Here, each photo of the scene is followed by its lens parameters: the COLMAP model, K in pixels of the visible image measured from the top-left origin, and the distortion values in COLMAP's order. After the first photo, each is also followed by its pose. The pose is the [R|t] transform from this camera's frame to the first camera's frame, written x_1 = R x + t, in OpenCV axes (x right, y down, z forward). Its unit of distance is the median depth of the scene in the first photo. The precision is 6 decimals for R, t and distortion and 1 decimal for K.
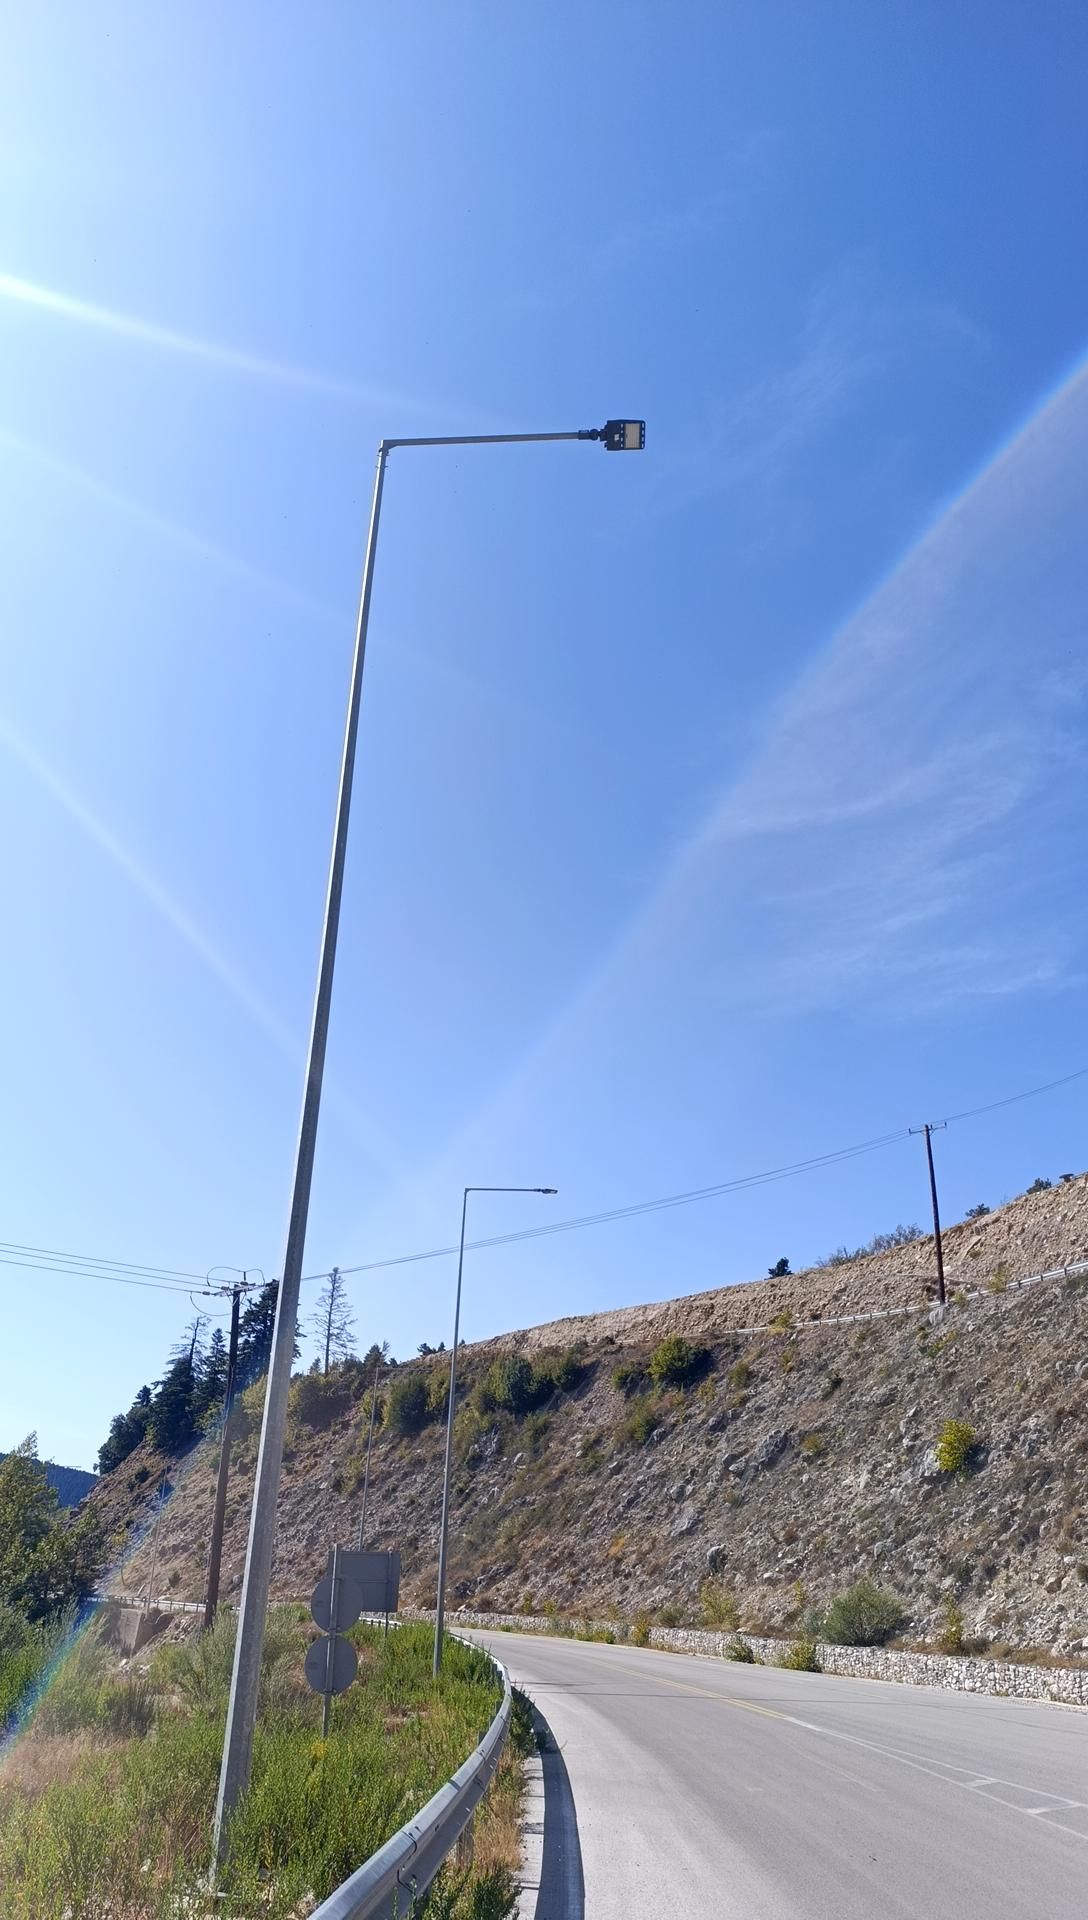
lens RADIAL K [[1301.5, 0, 549.1], [0, 1301.5, 1015.3], [0, 0, 1]] dist [0.093124, -0.180144]
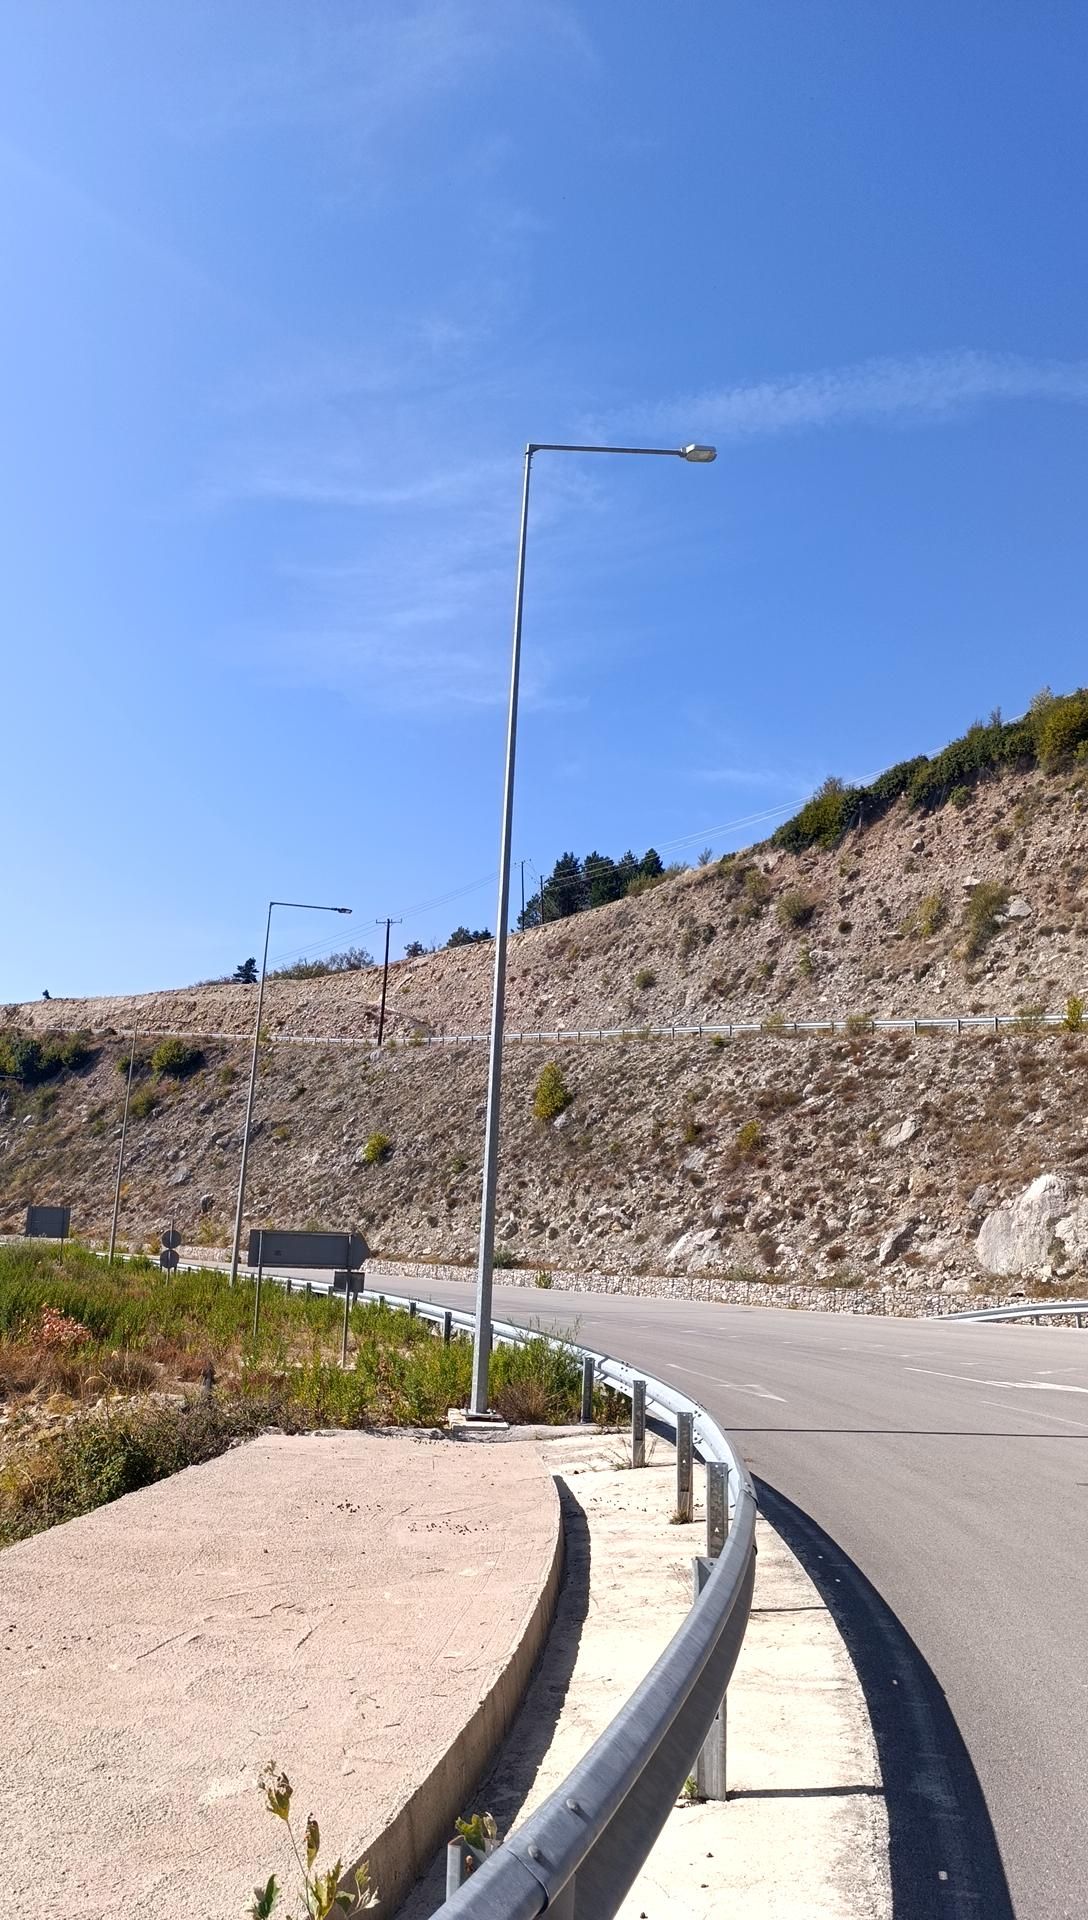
lens RADIAL K [[1315.7, 0, 520.8], [0, 1315.7, 986.6], [0, 0, 1]] dist [0.060430, -0.151366]
pose [[0.918134, 0.084542, 0.387146, -0.102365], [-0.173845, 0.963876, 0.201796, -0.129614], [-0.356100, -0.252580, 0.899665, -0.285374]]
